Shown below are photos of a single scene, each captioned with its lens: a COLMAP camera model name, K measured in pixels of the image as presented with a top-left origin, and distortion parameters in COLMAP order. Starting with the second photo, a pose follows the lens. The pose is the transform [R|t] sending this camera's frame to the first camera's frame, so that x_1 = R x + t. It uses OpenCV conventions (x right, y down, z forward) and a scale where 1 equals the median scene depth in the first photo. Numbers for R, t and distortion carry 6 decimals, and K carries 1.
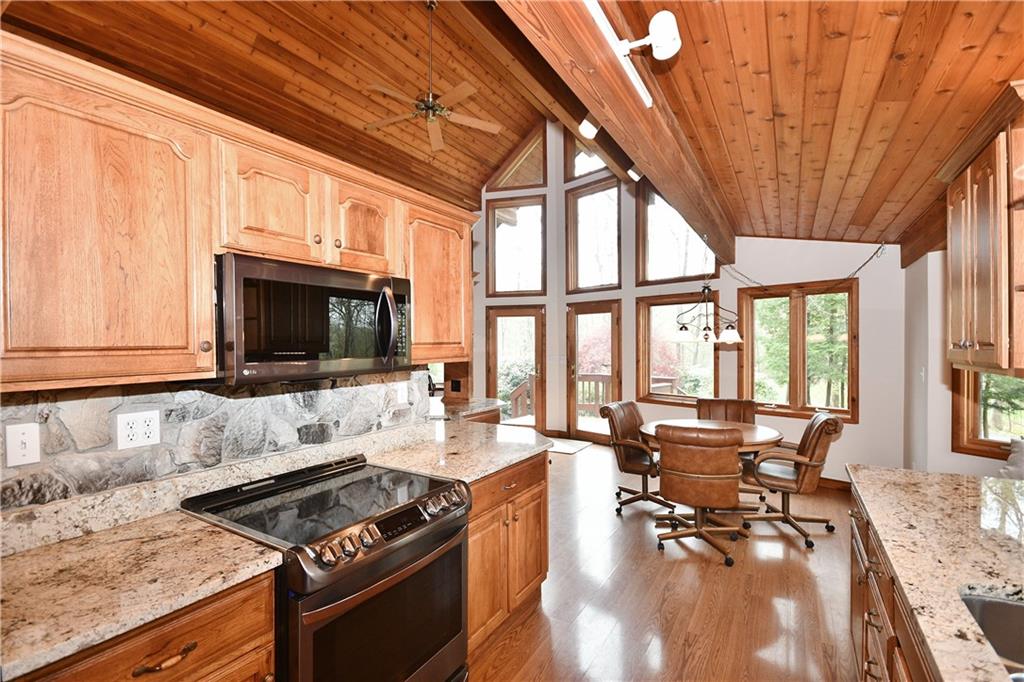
lens RADIAL K [[470.5, 0, 502.8], [0, 470.5, 345.8], [0, 0, 1]] dist [0.005500, -0.002701]
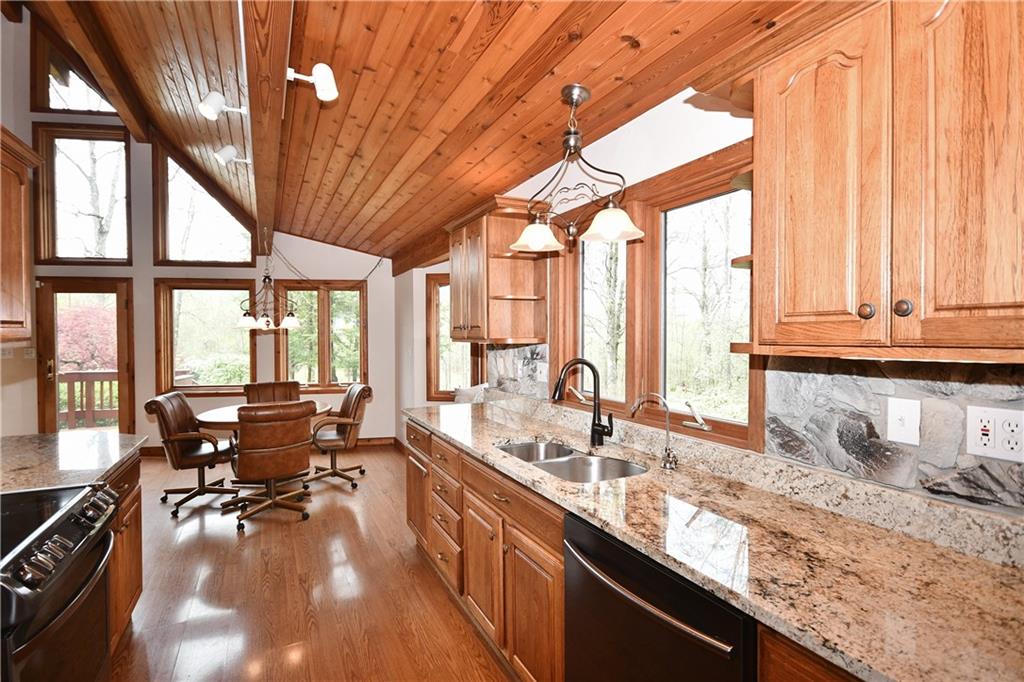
lens RADIAL K [[470.5, 0, 516.6], [0, 470.5, 336.7], [0, 0, 1]] dist [0.005500, -0.002701]
pose [[0.519245, -0.008817, 0.854580, -0.182829], [0.008174, 0.999952, 0.005350, 0.010113], [-0.854586, 0.004207, 0.519293, -0.038911]]
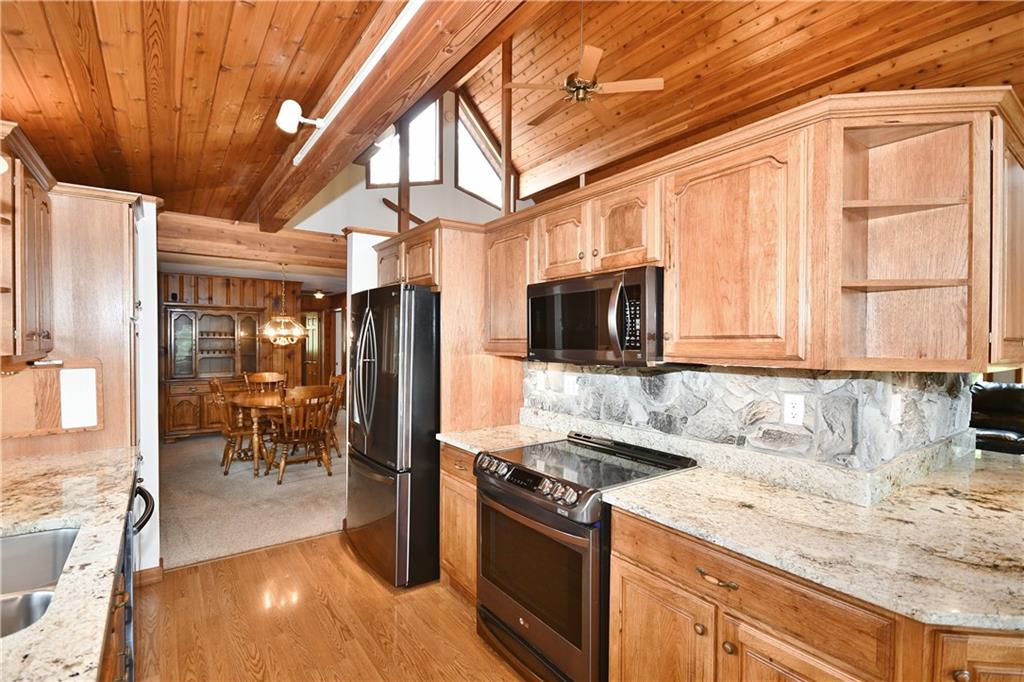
lens RADIAL K [[470.5, 0, 497.4], [0, 470.5, 344.5], [0, 0, 1]] dist [0.005500, -0.002701]
pose [[-0.398874, 0.011374, -0.916935, 0.378815], [-0.007089, 0.999855, 0.015486, -0.001280], [0.916978, 0.012677, -0.398736, 0.565317]]
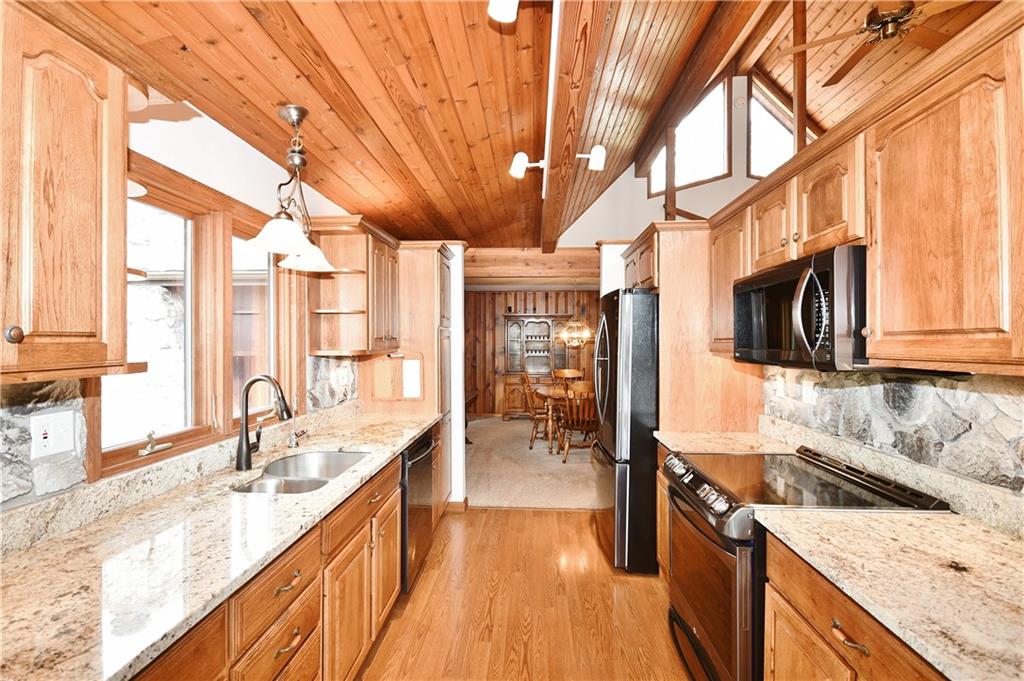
lens RADIAL K [[453.3, 0, 503.8], [0, 453.3, 340.6], [0, 0, 1]] dist [0.001919, -0.005864]
pose [[-0.885548, 0.003083, -0.464538, 0.301052], [0.001309, 0.999991, 0.004142, 0.001079], [0.464546, 0.003060, -0.885544, 0.712035]]
